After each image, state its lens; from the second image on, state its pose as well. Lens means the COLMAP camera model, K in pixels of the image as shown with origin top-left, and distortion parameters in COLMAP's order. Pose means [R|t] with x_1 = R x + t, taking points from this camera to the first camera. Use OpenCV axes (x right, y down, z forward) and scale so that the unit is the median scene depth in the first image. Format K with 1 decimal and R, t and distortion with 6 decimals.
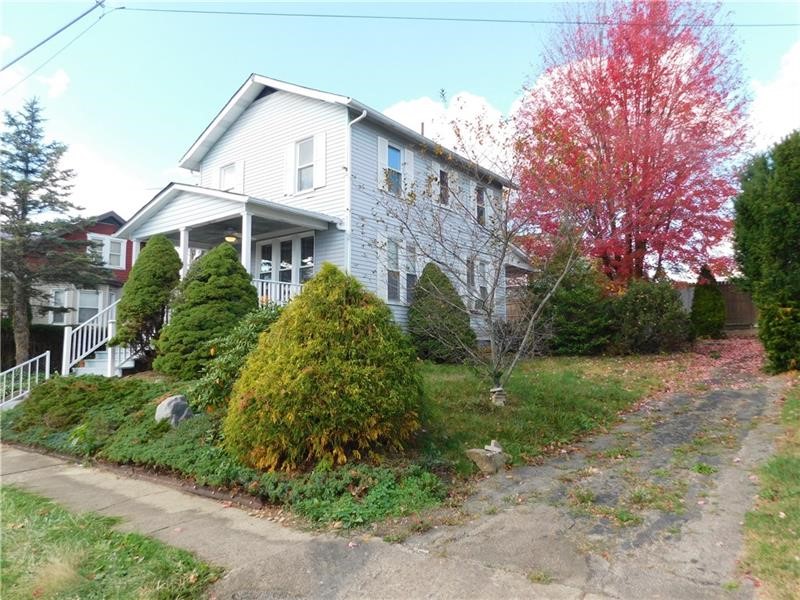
lens RADIAL K [[573.1, 0, 400.0], [0, 573.1, 300.0], [0, 0, 1]] dist [-0.087097, -0.000532]
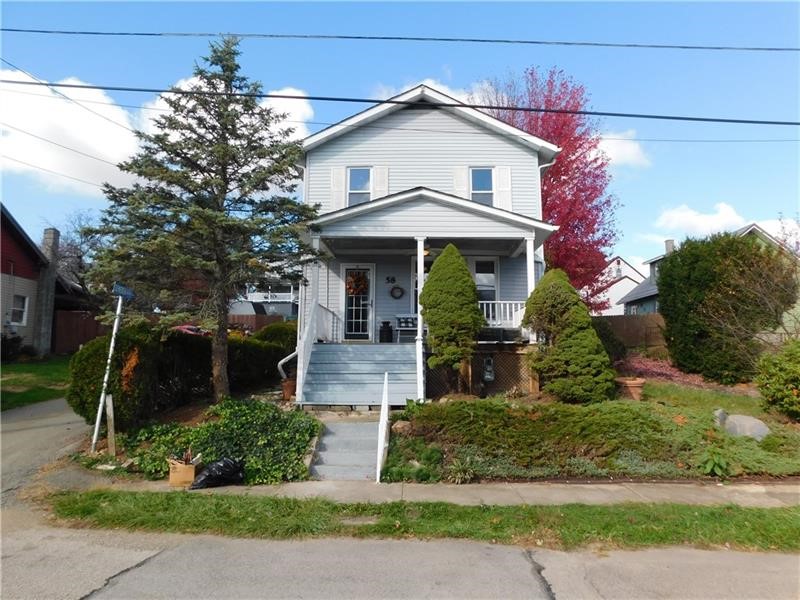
lens RADIAL K [[573.1, 0, 400.0], [0, 573.1, 300.0], [0, 0, 1]] dist [-0.087097, -0.000532]
pose [[0.806876, 0.087122, 0.584260, -0.937660], [-0.075076, 0.996168, -0.044863, 0.019538], [-0.585930, -0.007665, 0.810325, 0.256285]]
